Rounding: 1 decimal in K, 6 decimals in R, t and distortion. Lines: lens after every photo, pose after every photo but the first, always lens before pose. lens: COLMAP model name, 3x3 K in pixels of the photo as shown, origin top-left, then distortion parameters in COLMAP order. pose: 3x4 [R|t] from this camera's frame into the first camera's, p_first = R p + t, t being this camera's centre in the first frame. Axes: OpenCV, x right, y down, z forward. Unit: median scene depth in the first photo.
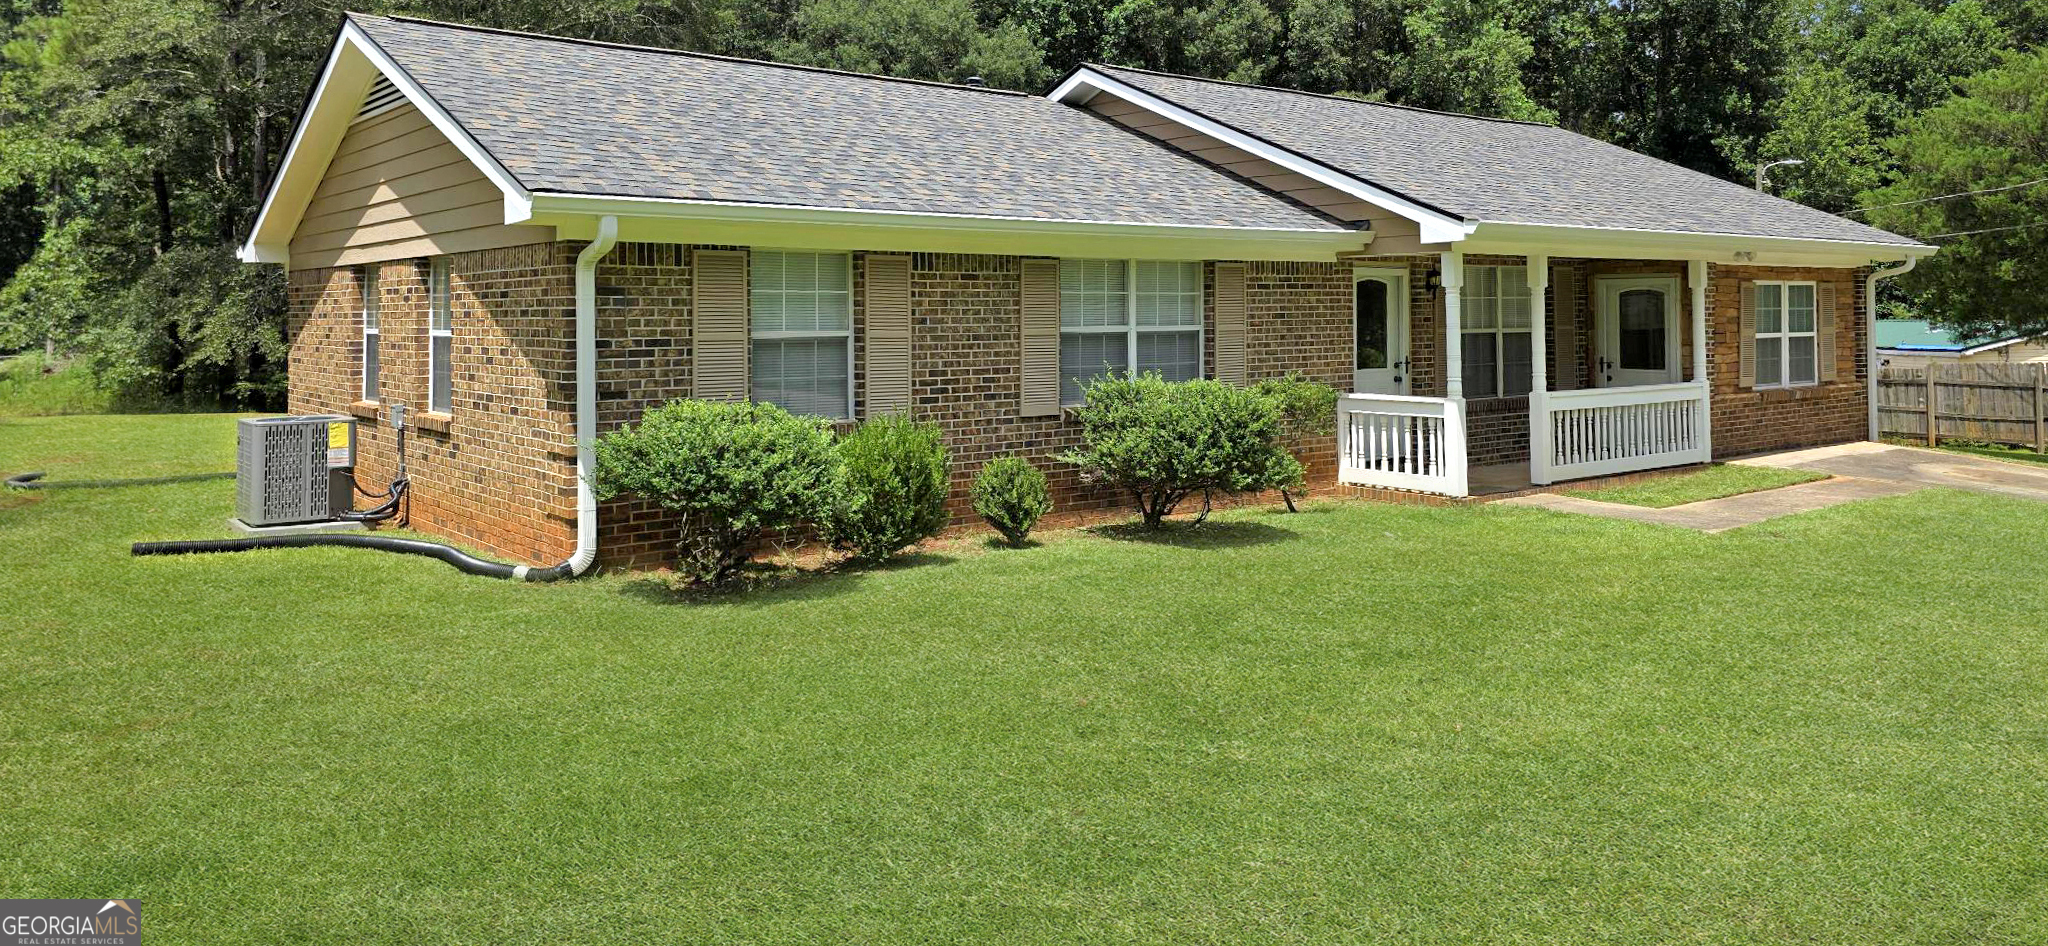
lens RADIAL K [[1357.7, 0, 1022.9], [0, 1357.7, 469.8], [0, 0, 1]] dist [0.084331, -0.085207]
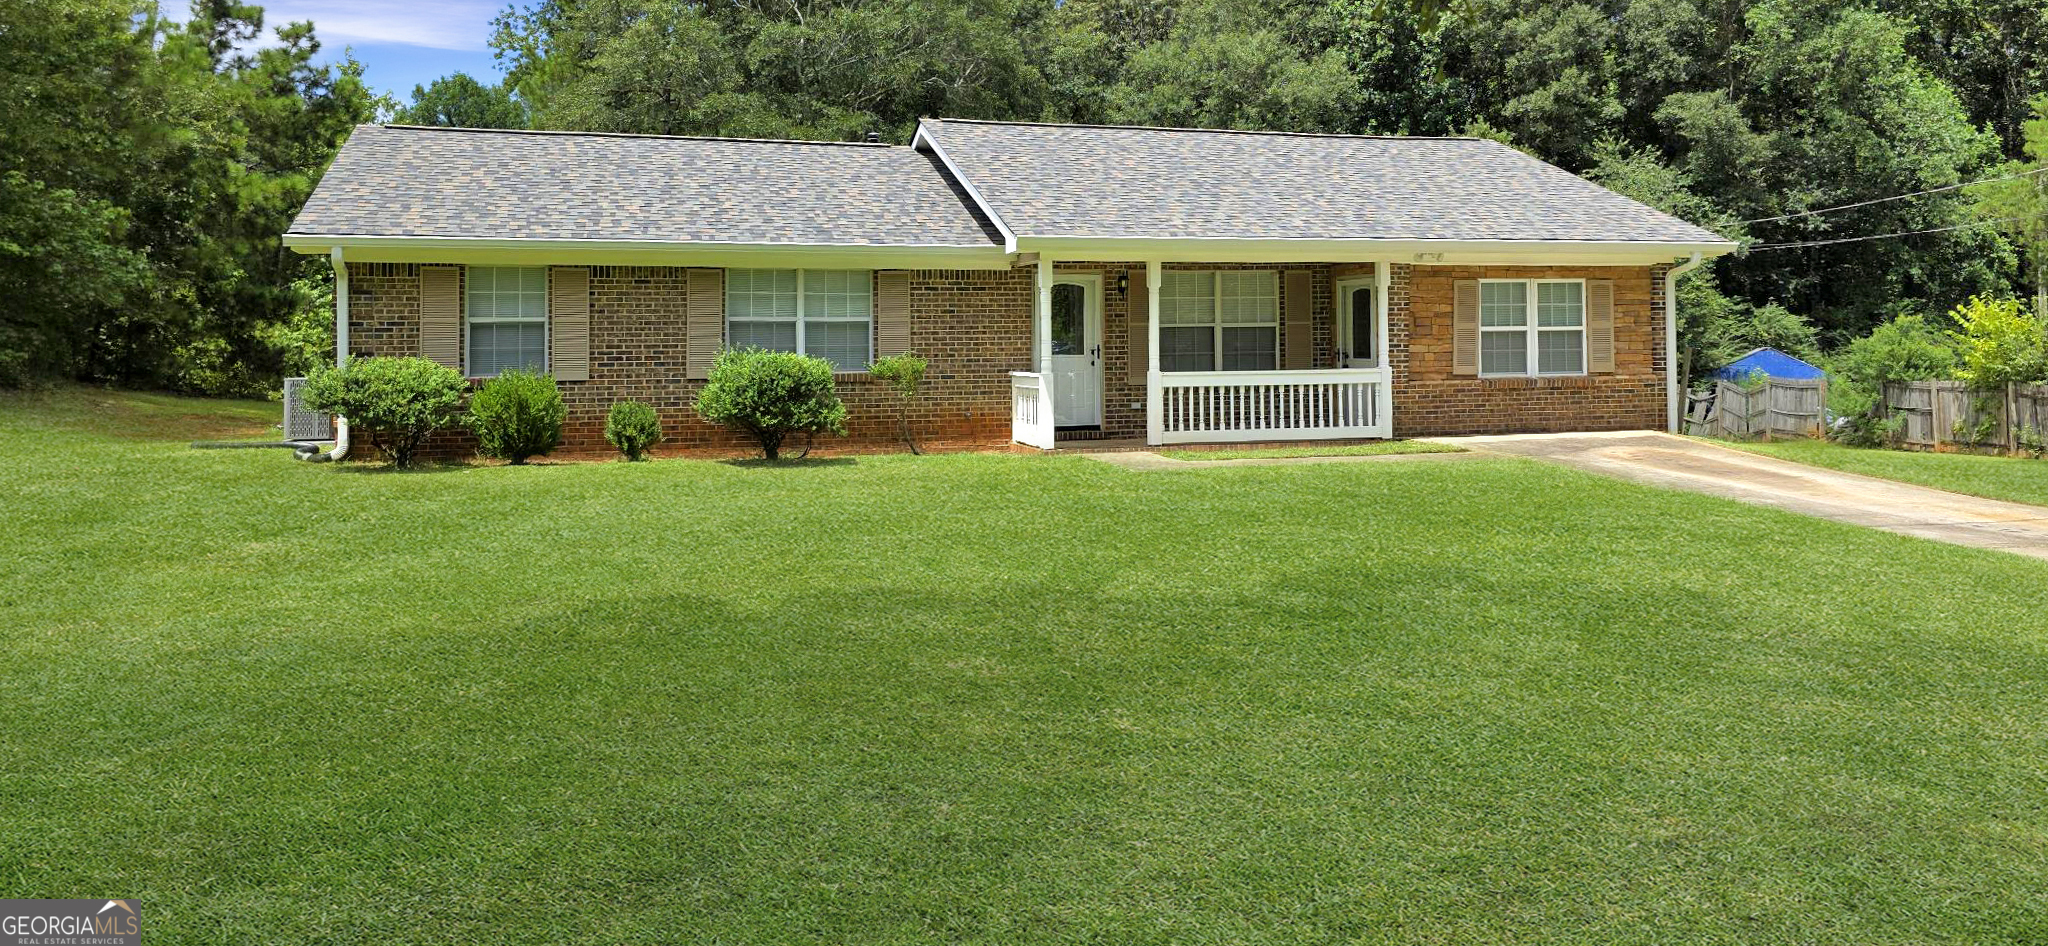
lens RADIAL K [[1357.7, 0, 1022.9], [0, 1357.7, 469.8], [0, 0, 1]] dist [0.084331, -0.085207]
pose [[0.932918, 0.029509, -0.358877, 0.644021], [-0.036559, 0.999249, -0.012872, 0.047566], [0.358228, 0.025129, 0.933296, -0.168511]]
